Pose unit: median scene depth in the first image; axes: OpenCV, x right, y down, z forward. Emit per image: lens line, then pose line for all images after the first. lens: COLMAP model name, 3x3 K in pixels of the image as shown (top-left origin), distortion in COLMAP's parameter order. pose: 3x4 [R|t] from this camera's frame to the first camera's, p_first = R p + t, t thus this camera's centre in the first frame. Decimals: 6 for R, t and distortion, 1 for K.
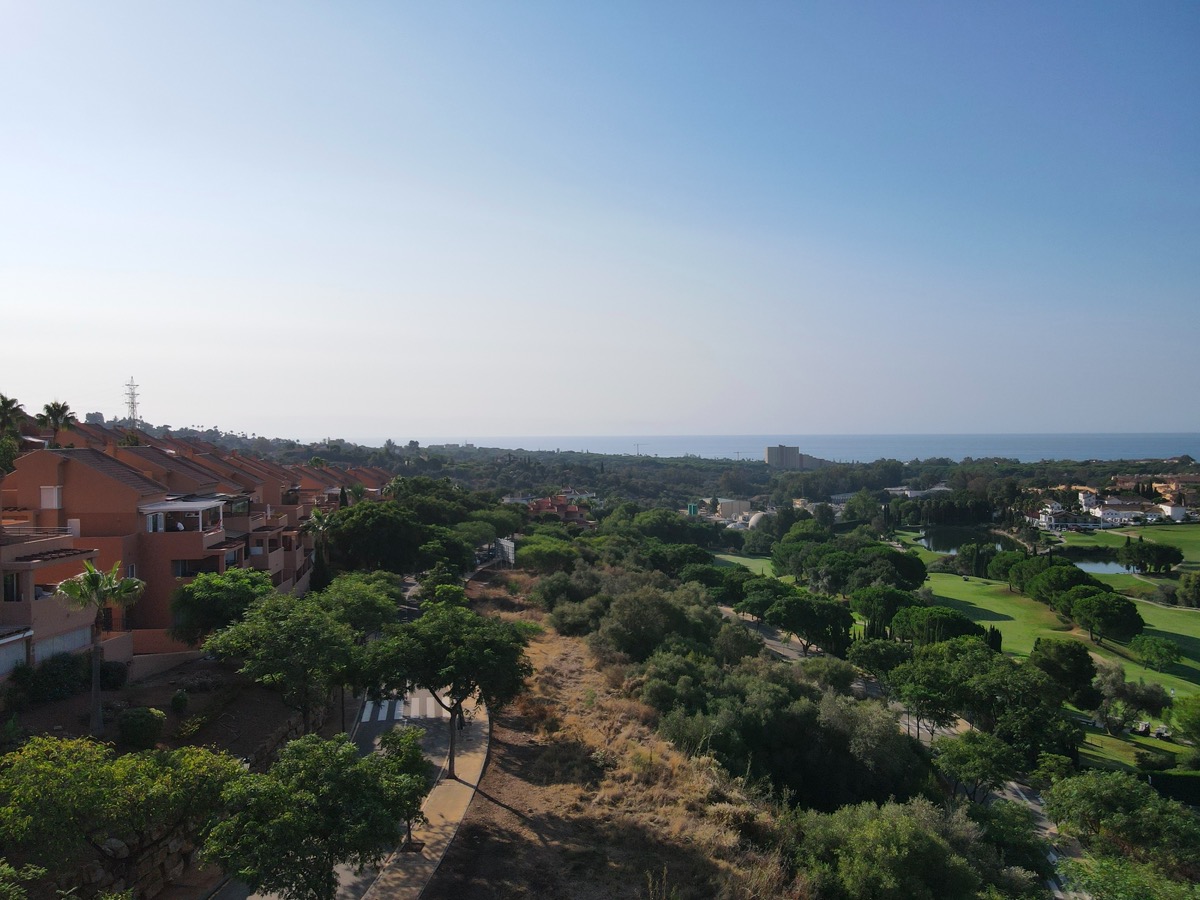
lens RADIAL K [[889.2, 0, 579.9], [0, 889.2, 442.1], [0, 0, 1]] dist [-0.009362, 0.010148]
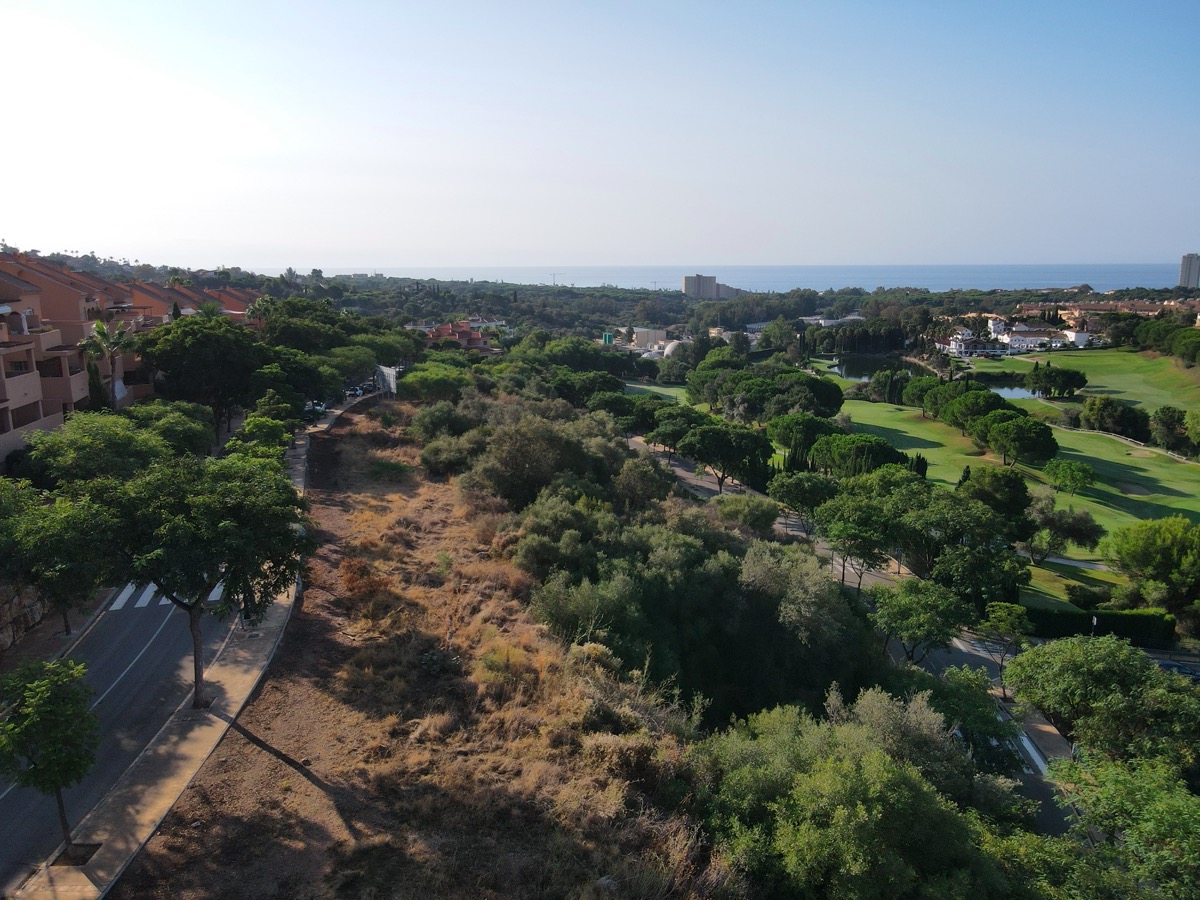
lens RADIAL K [[890.8, 0, 583.9], [0, 890.8, 443.4], [0, 0, 1]] dist [-0.009208, 0.009672]
pose [[0.995319, -0.017325, 0.095079, 0.010649], [-0.000888, 0.982119, 0.188258, 0.008338], [-0.096640, -0.187461, 0.977507, 0.048454]]
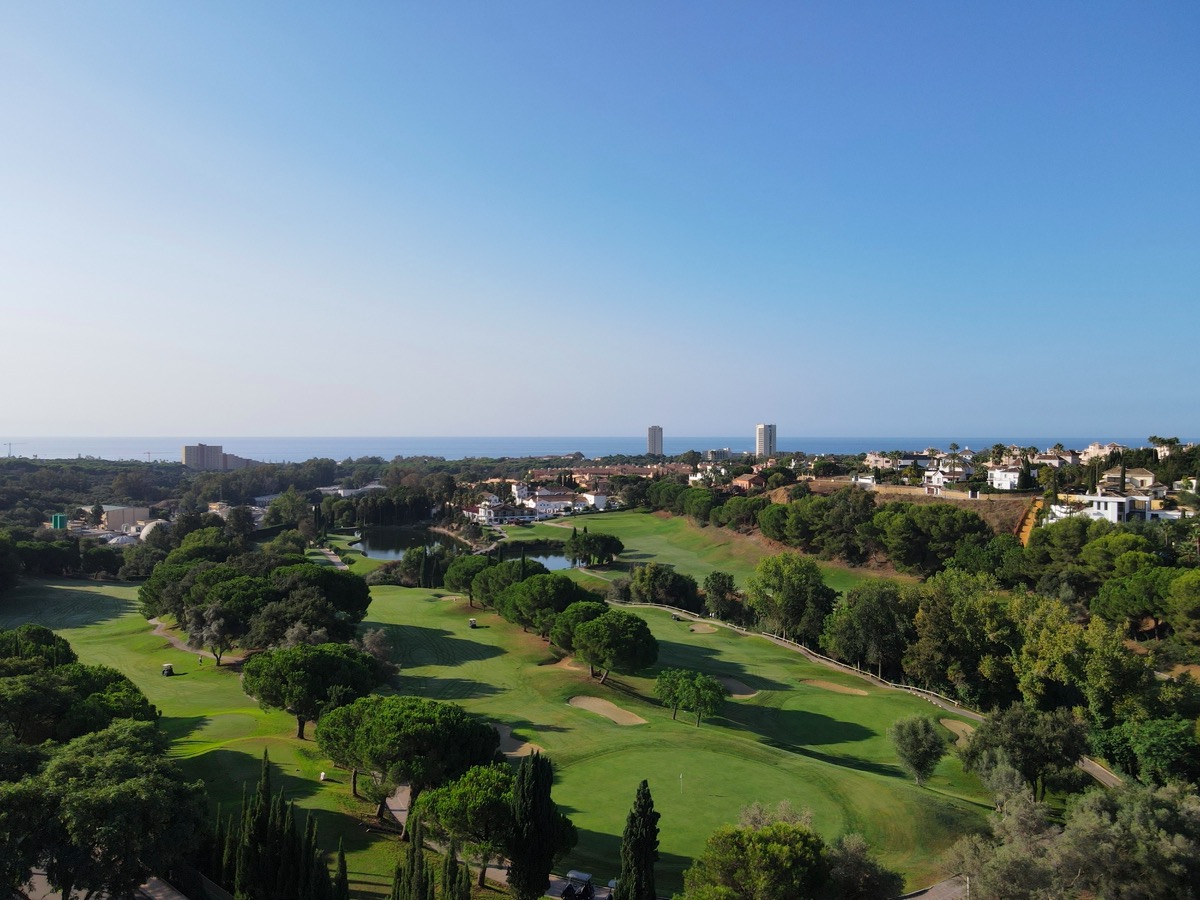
lens RADIAL K [[890.0, 0, 589.7], [0, 890.0, 441.7], [0, 0, 1]] dist [-0.016248, 0.067345]
pose [[0.809480, 0.002904, 0.587141, 0.084616], [-0.000998, 0.999993, -0.003570, 0.019607], [-0.587147, 0.002304, 0.809477, 0.236292]]
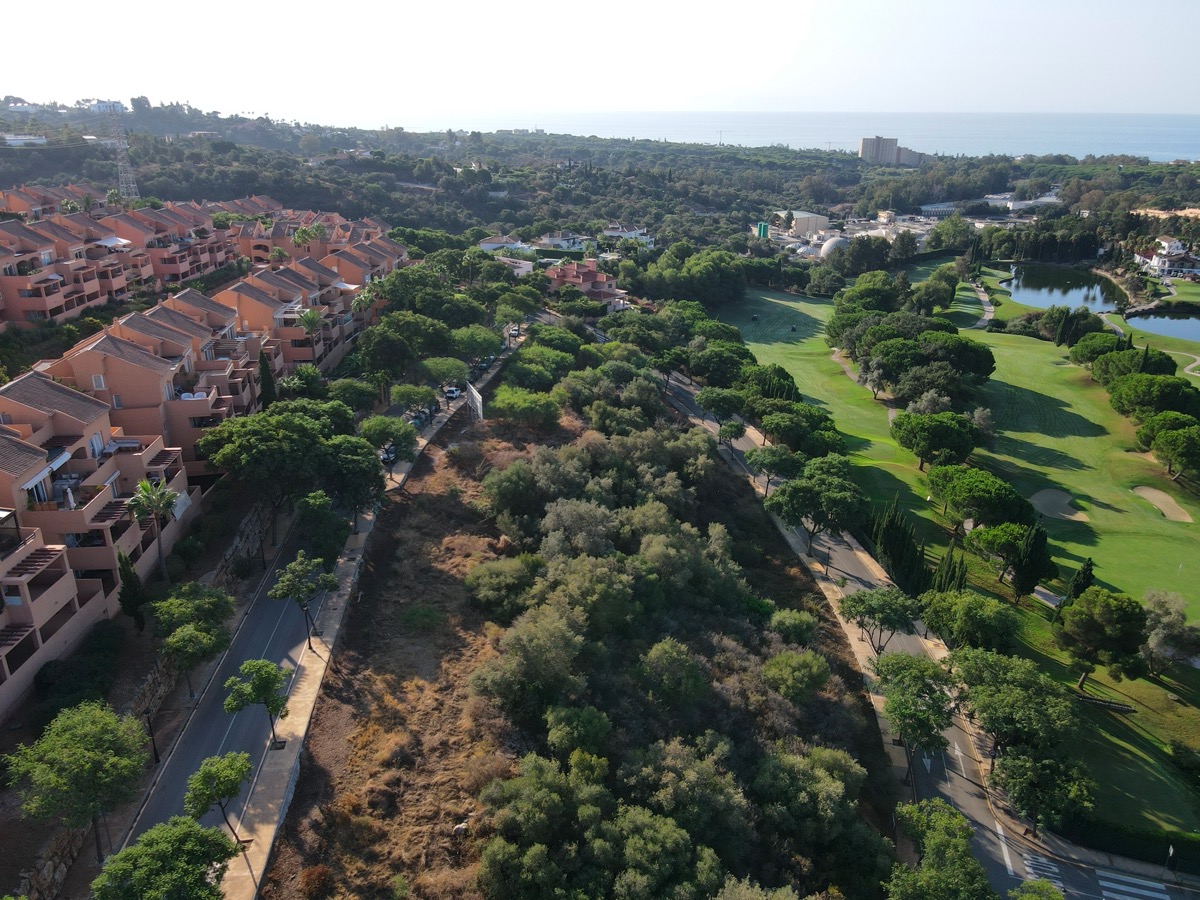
lens RADIAL K [[889.2, 0, 579.9], [0, 889.2, 442.1], [0, 0, 1]] dist [-0.009362, 0.010148]
pose [[0.995940, 0.040463, -0.080411, 0.037212], [-0.010348, 0.938819, 0.344255, -0.057895], [0.089421, -0.342025, 0.935427, 0.078037]]
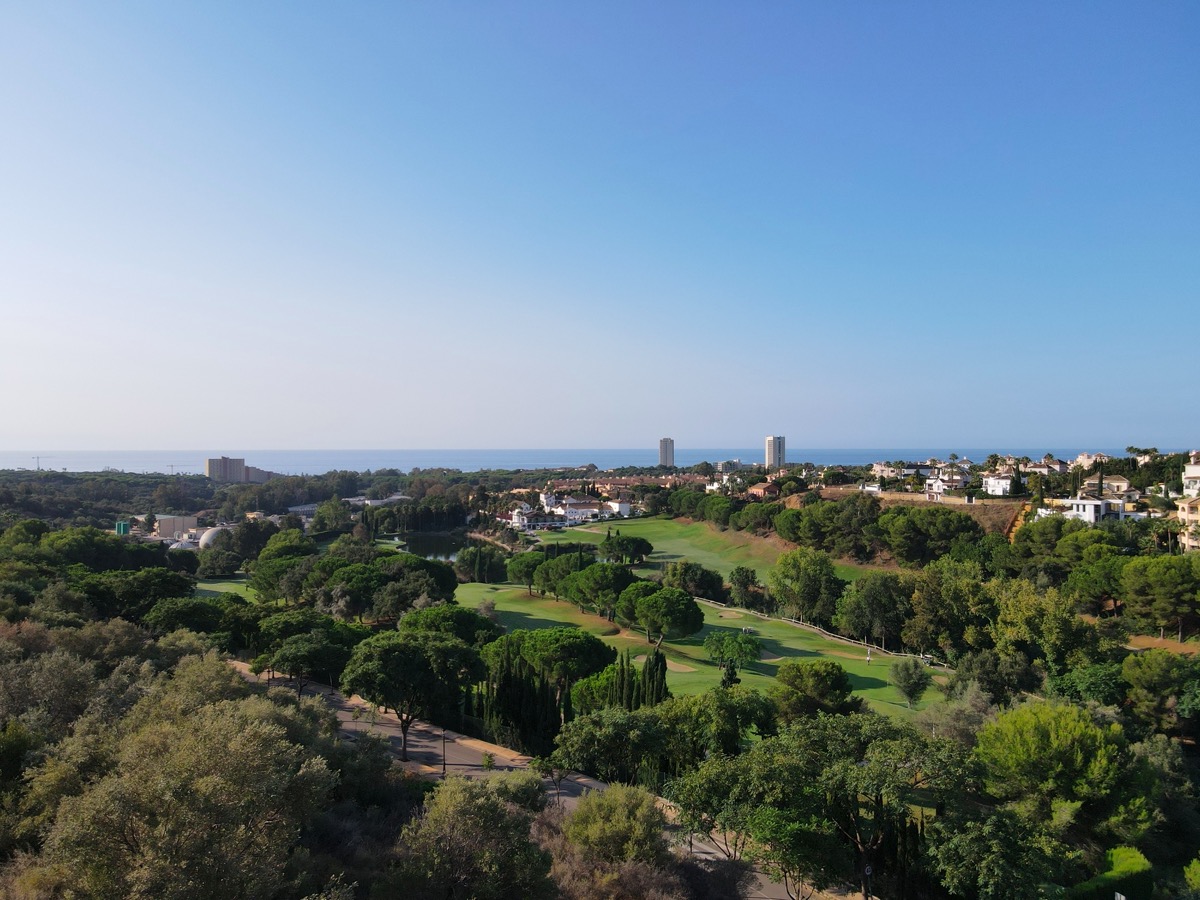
lens RADIAL K [[890.0, 0, 589.7], [0, 890.0, 441.7], [0, 0, 1]] dist [-0.016248, 0.067345]
pose [[0.814076, 0.008689, 0.580693, 0.003549], [0.001677, 0.999849, -0.017313, 0.021013], [-0.580756, 0.015067, 0.813938, 0.173154]]
